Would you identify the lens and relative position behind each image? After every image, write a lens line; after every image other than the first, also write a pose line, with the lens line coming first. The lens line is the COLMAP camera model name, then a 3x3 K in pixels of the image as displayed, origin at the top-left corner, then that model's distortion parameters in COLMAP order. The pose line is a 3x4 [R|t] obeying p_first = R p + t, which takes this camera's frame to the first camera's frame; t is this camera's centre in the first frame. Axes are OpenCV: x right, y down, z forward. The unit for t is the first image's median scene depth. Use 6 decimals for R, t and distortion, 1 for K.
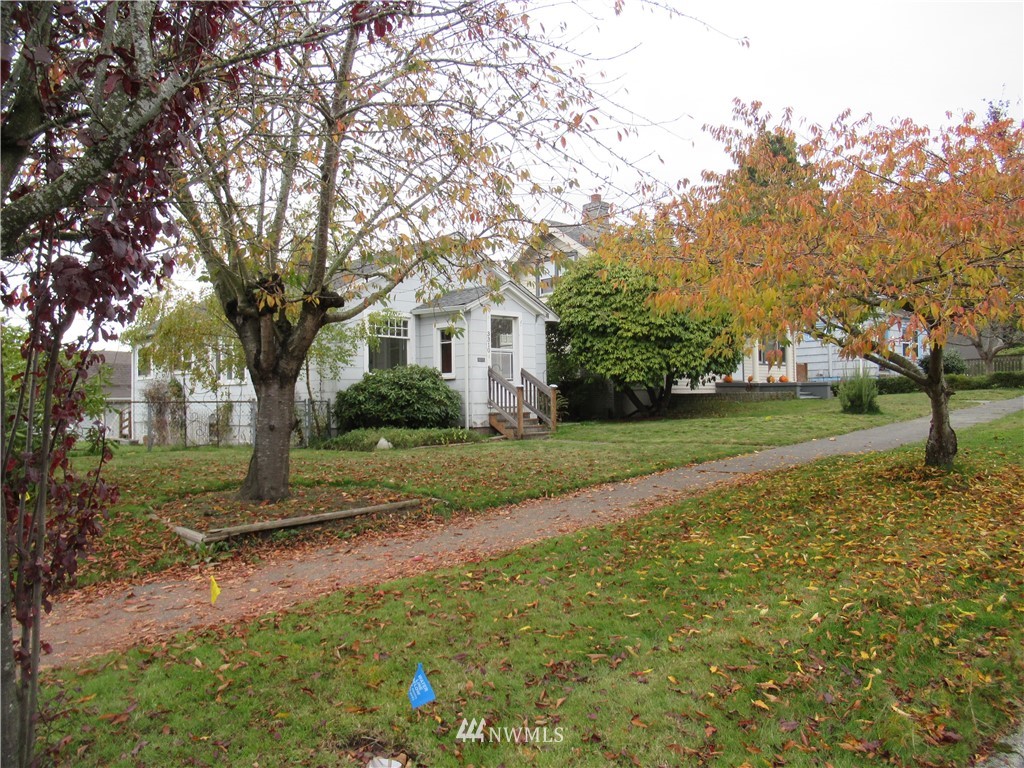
lens RADIAL K [[764.7, 0, 515.8], [0, 764.7, 383.3], [0, 0, 1]] dist [-0.008985, 0.008285]
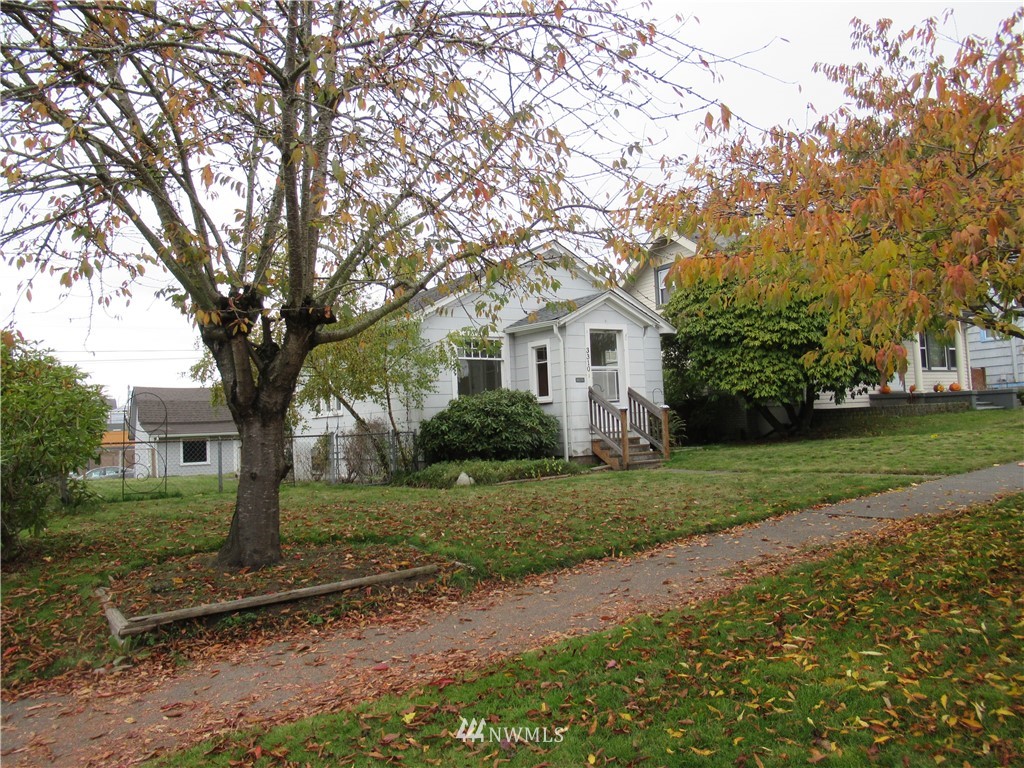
lens RADIAL K [[764.7, 0, 515.8], [0, 764.7, 383.3], [0, 0, 1]] dist [-0.008985, 0.008285]
pose [[0.981193, -0.041169, -0.188590, 0.048648], [0.036029, 0.998882, -0.030604, -0.002315], [0.189639, 0.023234, 0.981579, 0.115006]]
